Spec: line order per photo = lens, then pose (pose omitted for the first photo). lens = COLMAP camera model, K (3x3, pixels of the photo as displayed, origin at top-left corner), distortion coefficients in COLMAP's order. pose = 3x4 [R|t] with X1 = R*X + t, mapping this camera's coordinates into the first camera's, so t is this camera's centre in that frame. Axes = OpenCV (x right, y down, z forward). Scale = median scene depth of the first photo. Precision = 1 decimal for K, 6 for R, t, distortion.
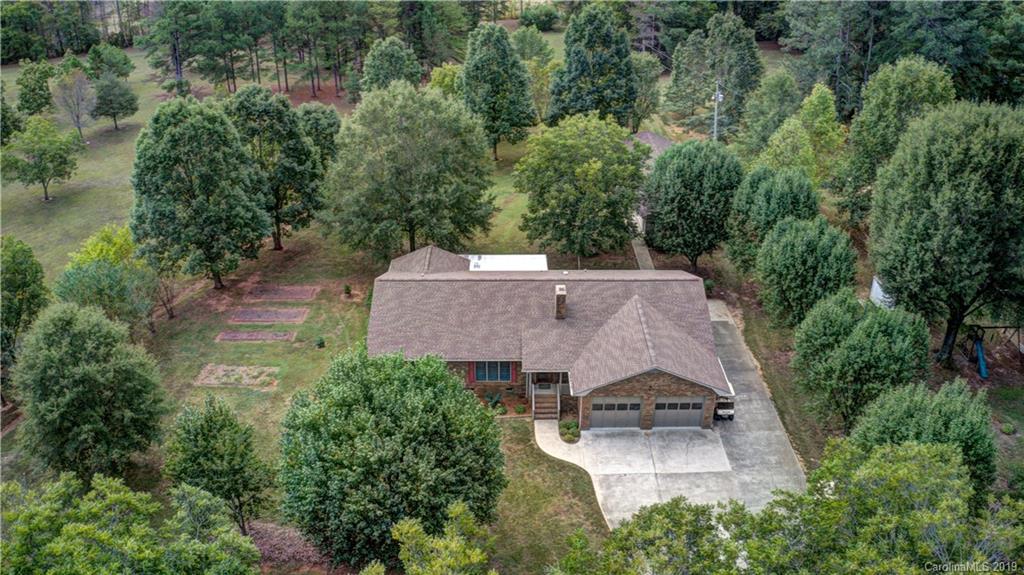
lens RADIAL K [[798.4, 0, 513.5], [0, 798.4, 280.8], [0, 0, 1]] dist [-0.195650, 0.016519]
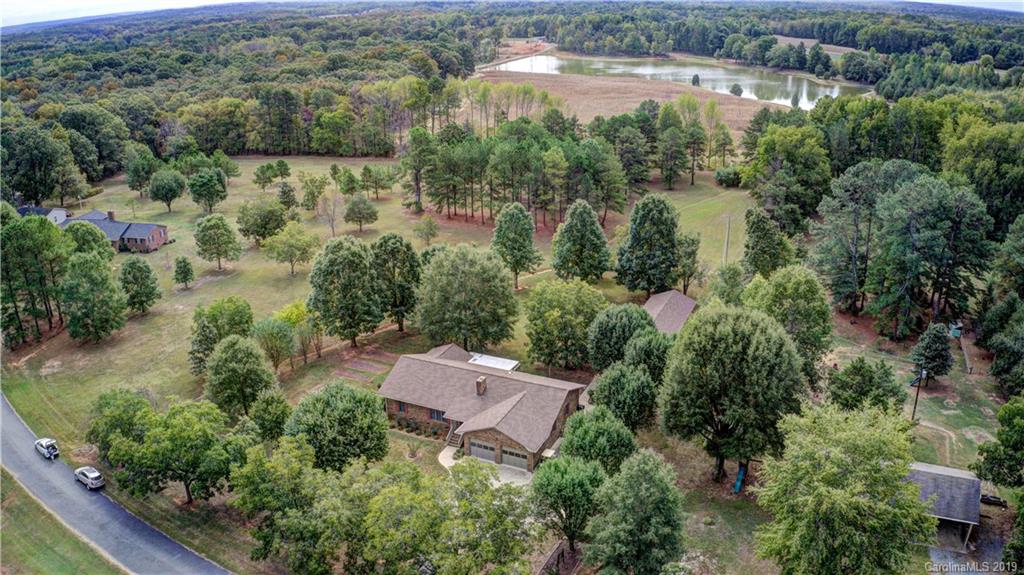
lens RADIAL K [[798.4, 0, 512.3], [0, 798.4, 289.2], [0, 0, 1]] dist [-0.195650, 0.016519]
pose [[0.908098, 0.144853, -0.392907, 0.704637], [-0.188635, 0.979180, -0.074984, -0.057680], [0.373865, 0.142209, 0.916516, -0.566193]]
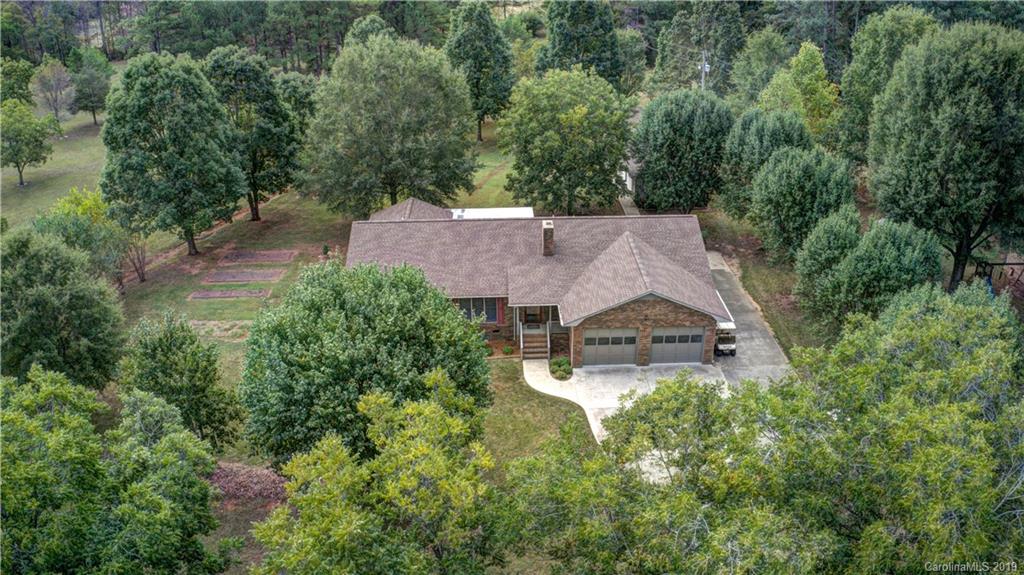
lens RADIAL K [[798.4, 0, 512.2], [0, 798.4, 280.0], [0, 0, 1]] dist [-0.195650, 0.016519]
pose [[0.999724, -0.020376, 0.011658, 0.003781], [0.020834, 0.998955, -0.040680, 0.102287], [-0.010816, 0.040912, 0.999104, 0.049847]]
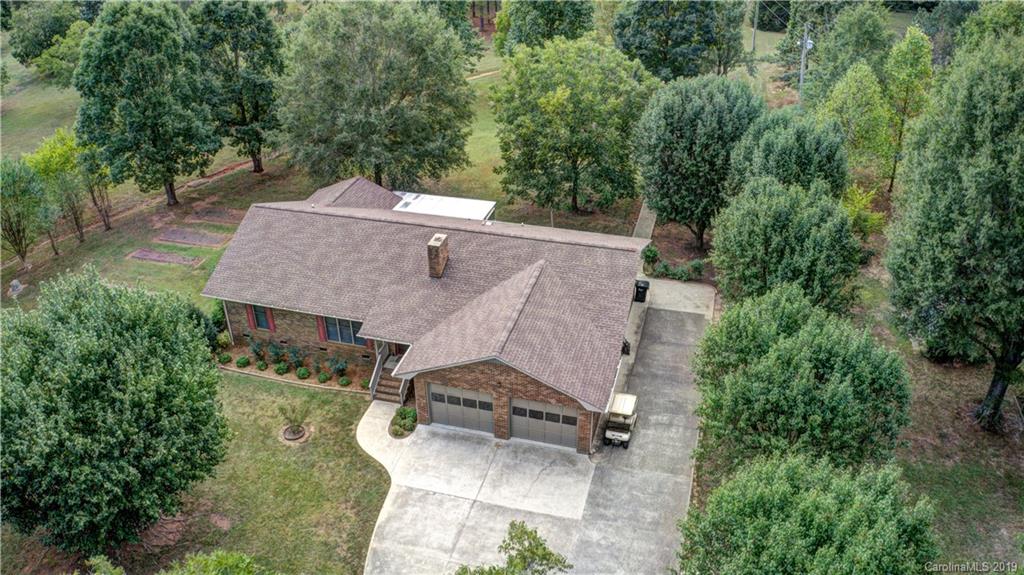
lens RADIAL K [[798.4, 0, 505.7], [0, 798.4, 286.7], [0, 0, 1]] dist [-0.195650, 0.016519]
pose [[0.961150, 0.132182, -0.242318, 0.280133], [-0.119324, 0.990588, 0.067057, -0.003069], [0.248901, -0.035537, 0.967877, 0.237480]]
